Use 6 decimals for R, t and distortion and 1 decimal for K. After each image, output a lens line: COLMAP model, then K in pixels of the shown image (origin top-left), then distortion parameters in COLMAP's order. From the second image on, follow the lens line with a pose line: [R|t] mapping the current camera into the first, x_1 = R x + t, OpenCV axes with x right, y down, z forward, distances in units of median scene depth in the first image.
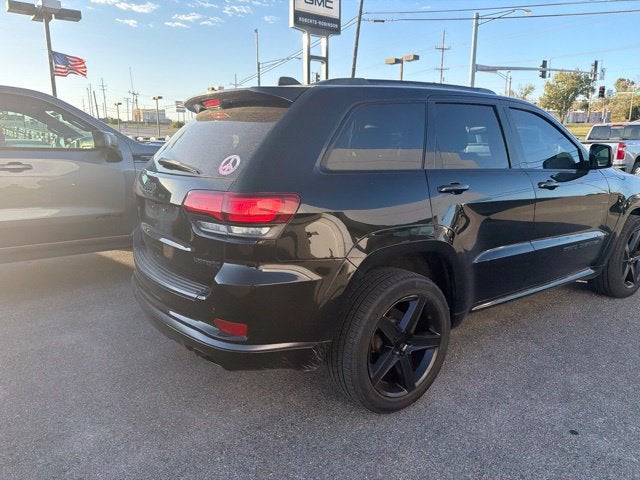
lens RADIAL K [[455.9, 0, 324.8], [0, 455.9, 239.7], [0, 0, 1]] dist [0.026187, -0.033697]
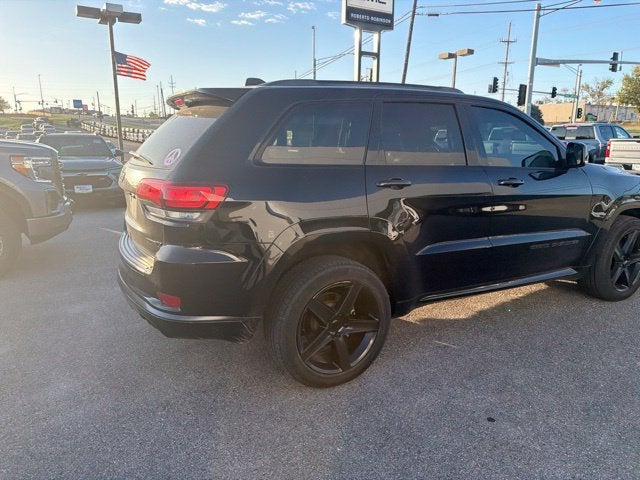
lens RADIAL K [[455.9, 0, 320.4], [0, 455.9, 241.2], [0, 0, 1]] dist [0.026187, -0.033697]
pose [[0.990850, 0.037040, -0.129782, 0.033539], [-0.035601, 0.999276, 0.013391, 0.001857], [0.130184, -0.008648, 0.991452, -0.009408]]
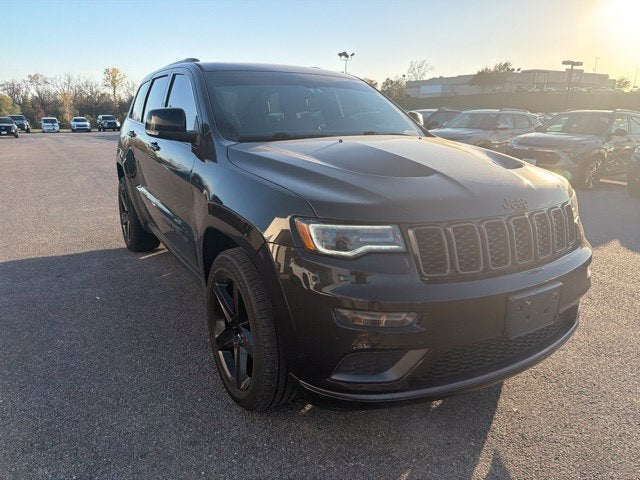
lens RADIAL K [[455.9, 0, 322.2], [0, 455.9, 234.2], [0, 0, 1]] dist [0.026187, -0.033697]
pose [[-0.084019, 0.259759, -0.962011, 0.245524], [-0.221755, 0.936341, 0.272195, -0.049080], [0.971476, 0.236200, -0.021068, 0.230820]]
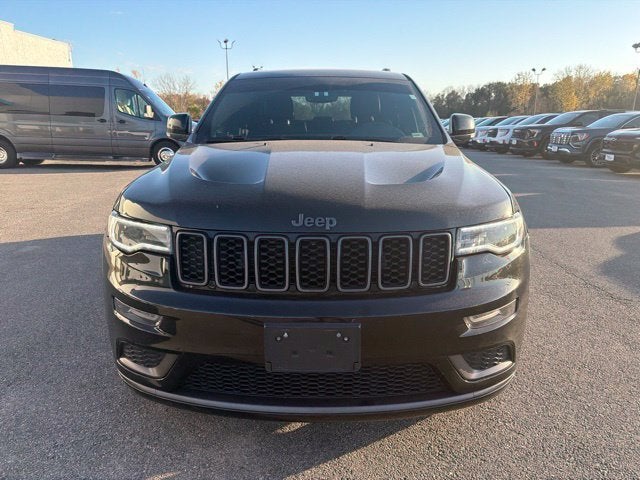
lens RADIAL K [[455.9, 0, 323.0], [0, 455.9, 239.6], [0, 0, 1]] dist [0.026187, -0.033697]
pose [[-0.601212, 0.212628, -0.770281, 0.210684], [-0.169706, 0.907985, 0.383097, -0.066964], [0.780861, 0.361044, -0.509807, 0.312009]]
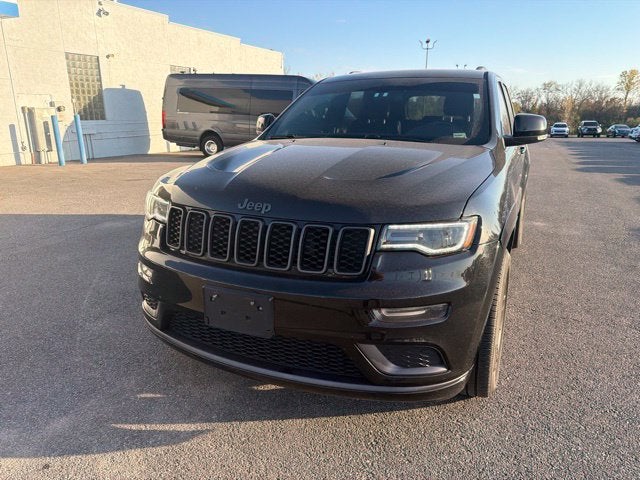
lens RADIAL K [[455.9, 0, 323.1], [0, 455.9, 238.0], [0, 0, 1]] dist [0.026187, -0.033697]
pose [[-0.877282, 0.126908, -0.462894, 0.179850], [-0.101028, 0.893982, 0.436565, -0.075673], [0.469222, 0.429756, -0.771453, 0.352231]]
